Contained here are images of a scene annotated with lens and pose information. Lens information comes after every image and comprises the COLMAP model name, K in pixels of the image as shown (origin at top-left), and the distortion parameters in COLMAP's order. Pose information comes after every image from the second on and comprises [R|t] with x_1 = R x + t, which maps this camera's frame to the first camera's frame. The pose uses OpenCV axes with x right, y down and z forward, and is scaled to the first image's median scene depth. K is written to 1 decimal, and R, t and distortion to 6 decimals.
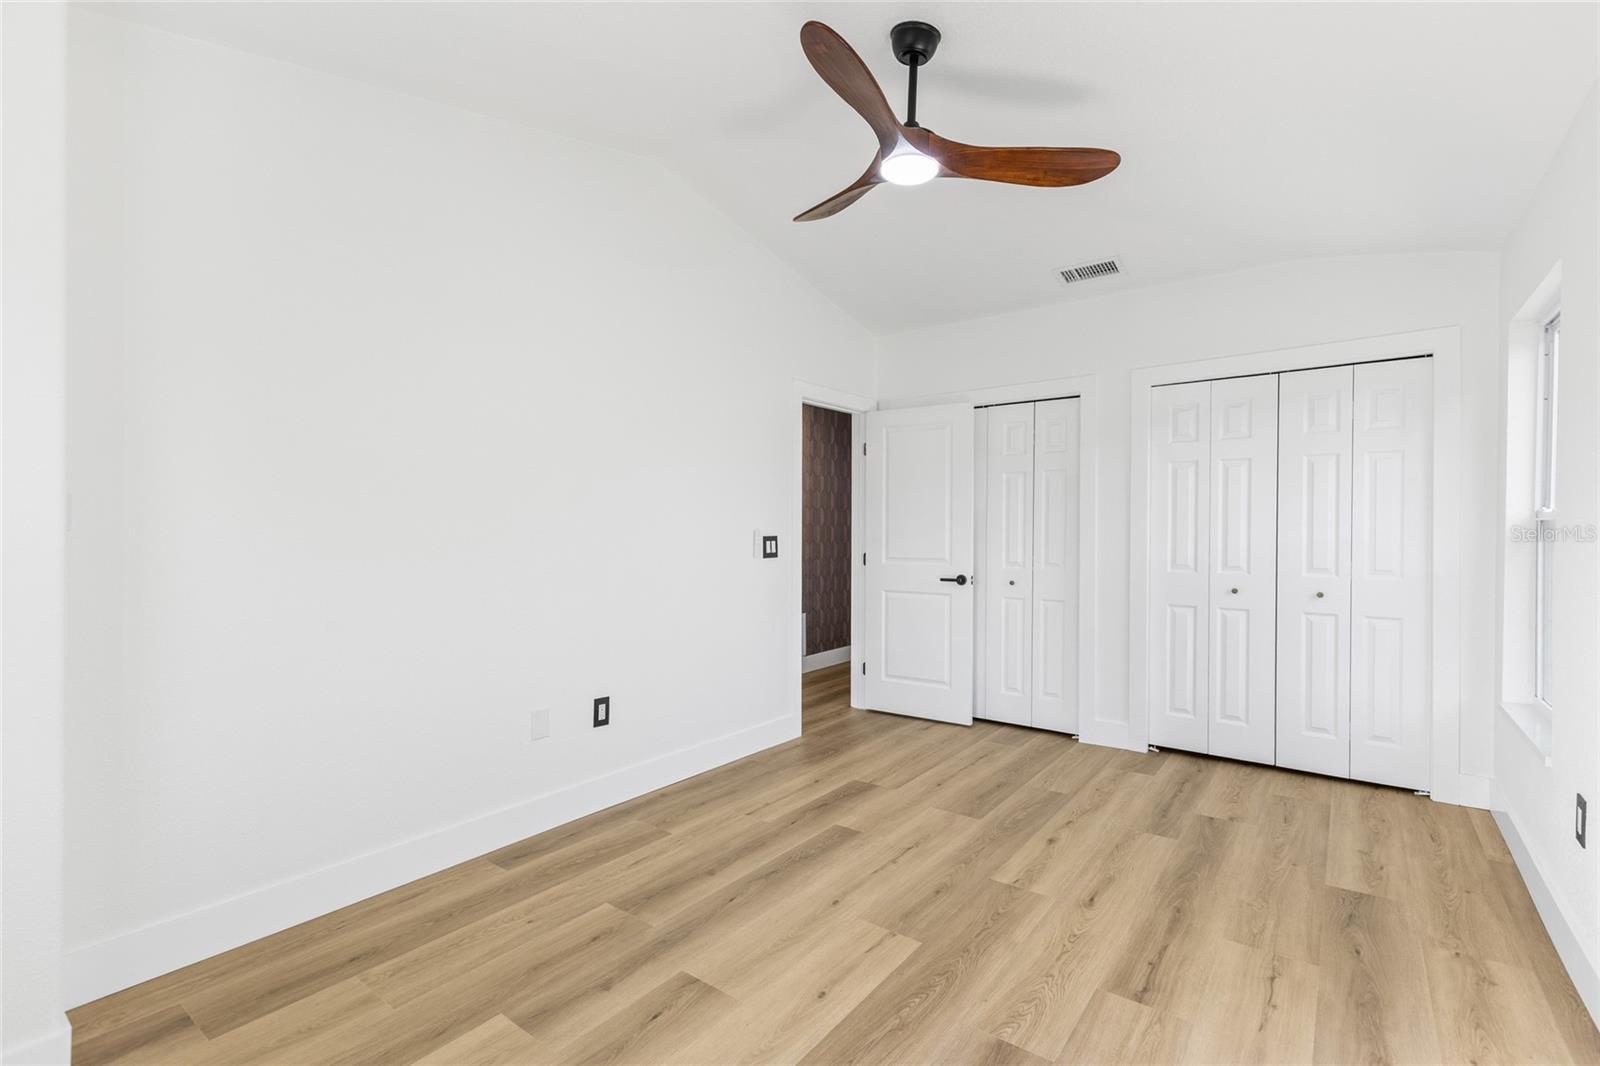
lens RADIAL K [[735.5, 0, 798.7], [0, 735.5, 532.7], [0, 0, 1]] dist [0.001305, 0.000077]
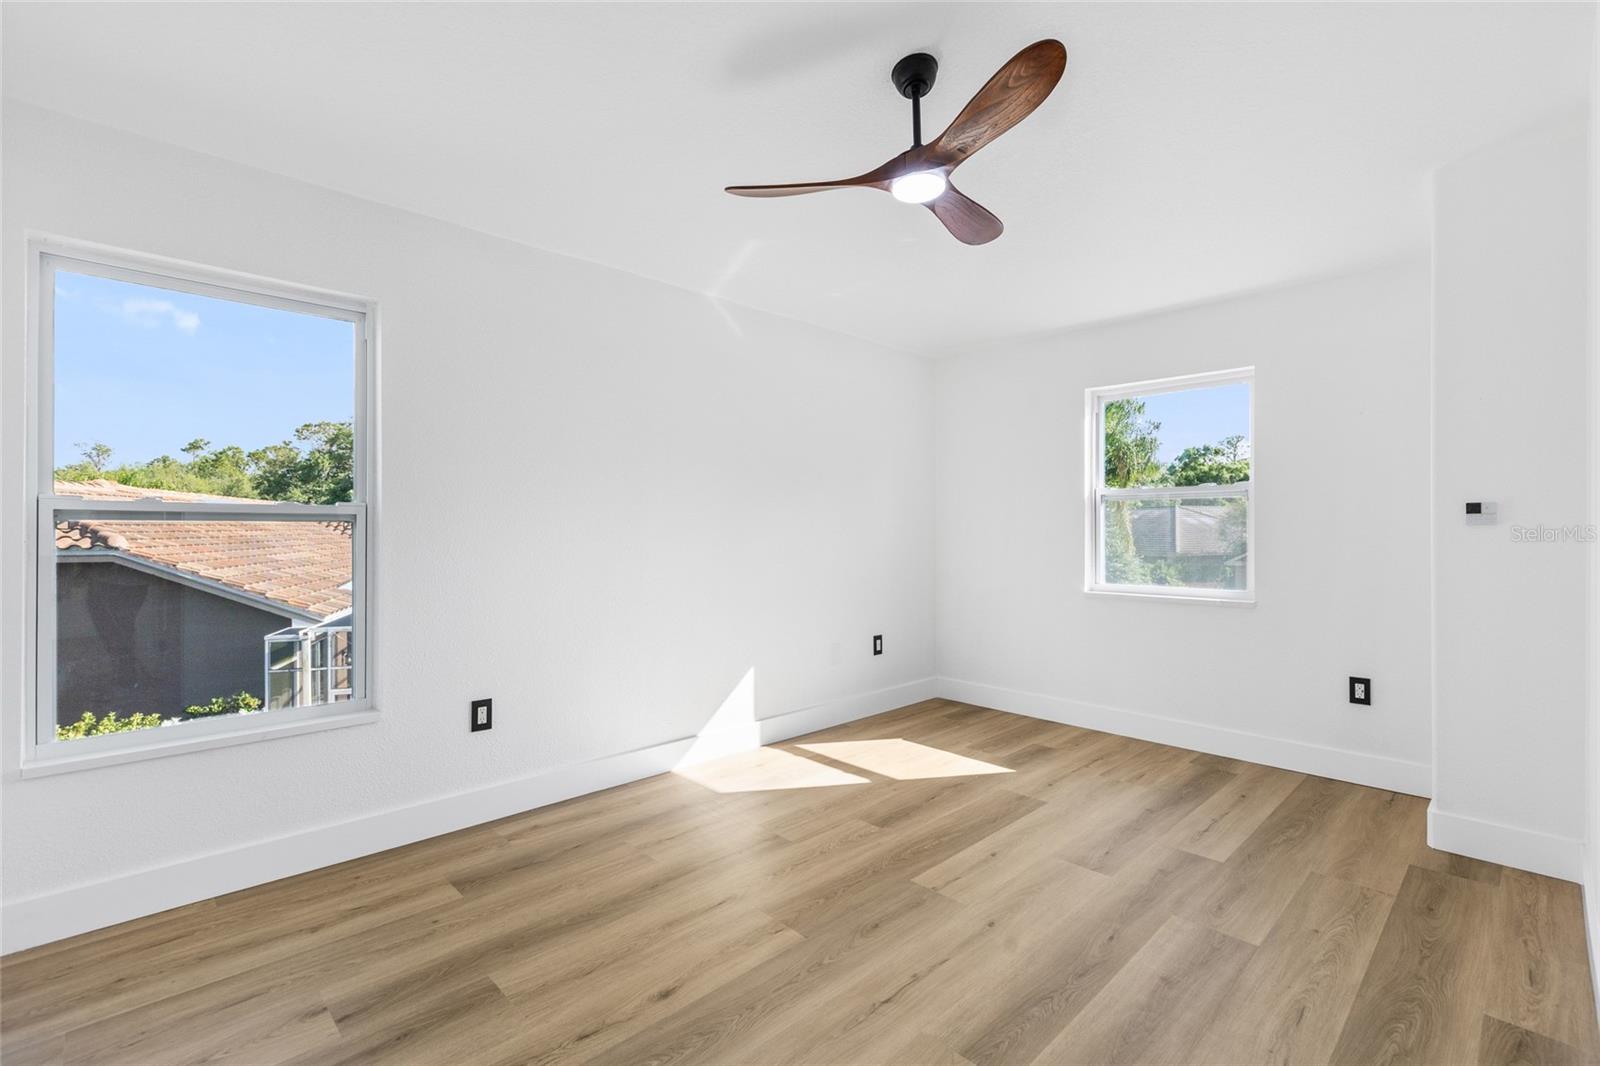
lens RADIAL K [[735.5, 0, 801.2], [0, 735.5, 528.9], [0, 0, 1]] dist [0.001305, 0.000077]
pose [[-0.989434, -0.000773, 0.144982, 0.146127], [0.000045, 0.999984, 0.005641, -0.001816], [-0.144984, 0.005588, -0.989418, 1.860481]]
